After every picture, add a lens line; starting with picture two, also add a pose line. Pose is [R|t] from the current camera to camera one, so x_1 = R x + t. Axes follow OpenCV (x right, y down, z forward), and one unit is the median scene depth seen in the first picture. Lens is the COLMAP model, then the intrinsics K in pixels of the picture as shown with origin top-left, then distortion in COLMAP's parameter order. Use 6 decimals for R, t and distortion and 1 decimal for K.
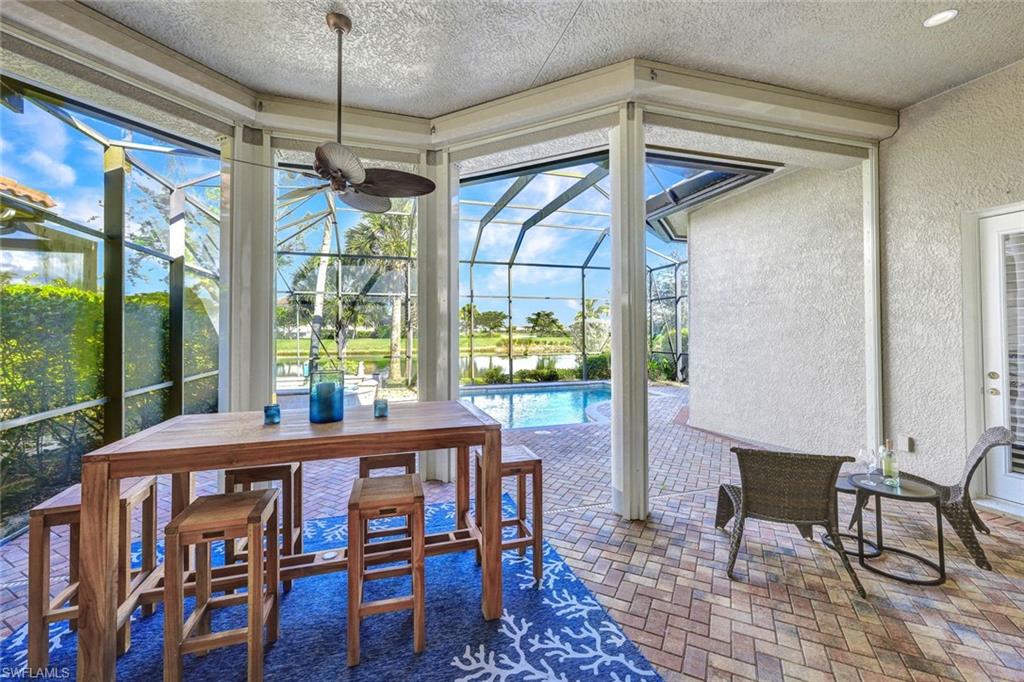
lens RADIAL K [[417.4, 0, 507.9], [0, 417.4, 322.6], [0, 0, 1]] dist [-0.002527, -0.000074]
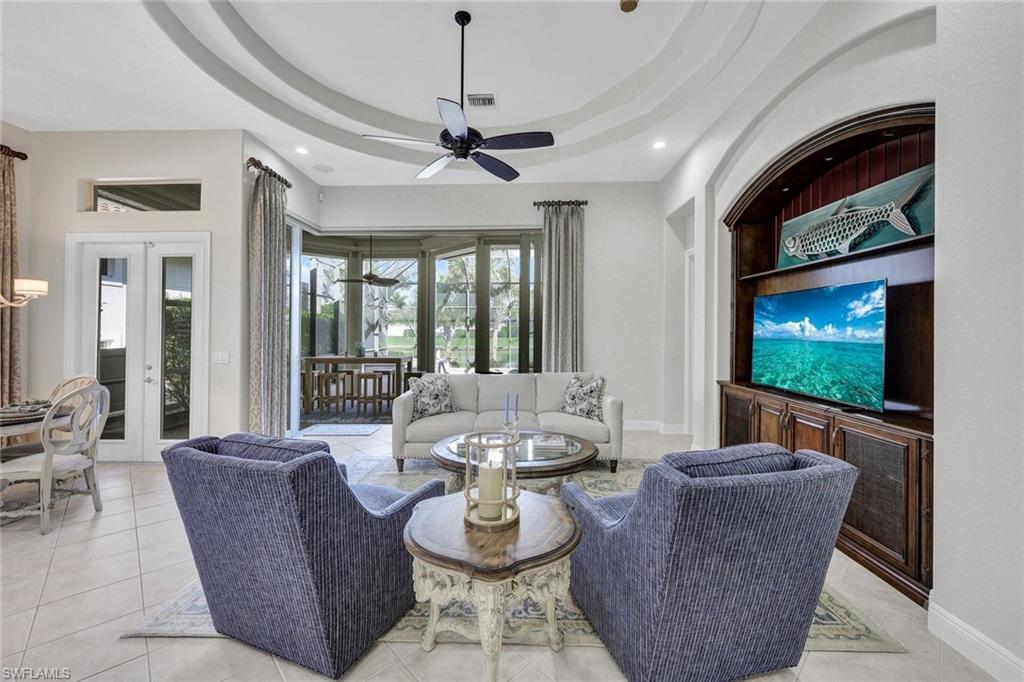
lens RADIAL K [[417.4, 0, 512.5], [0, 417.4, 337.1], [0, 0, 1]] dist [-0.002527, -0.000074]
pose [[0.947736, 0.004692, -0.319021, 1.006452], [0.005082, 0.999543, 0.029796, -0.013299], [0.319016, -0.029860, 0.947279, -1.017630]]
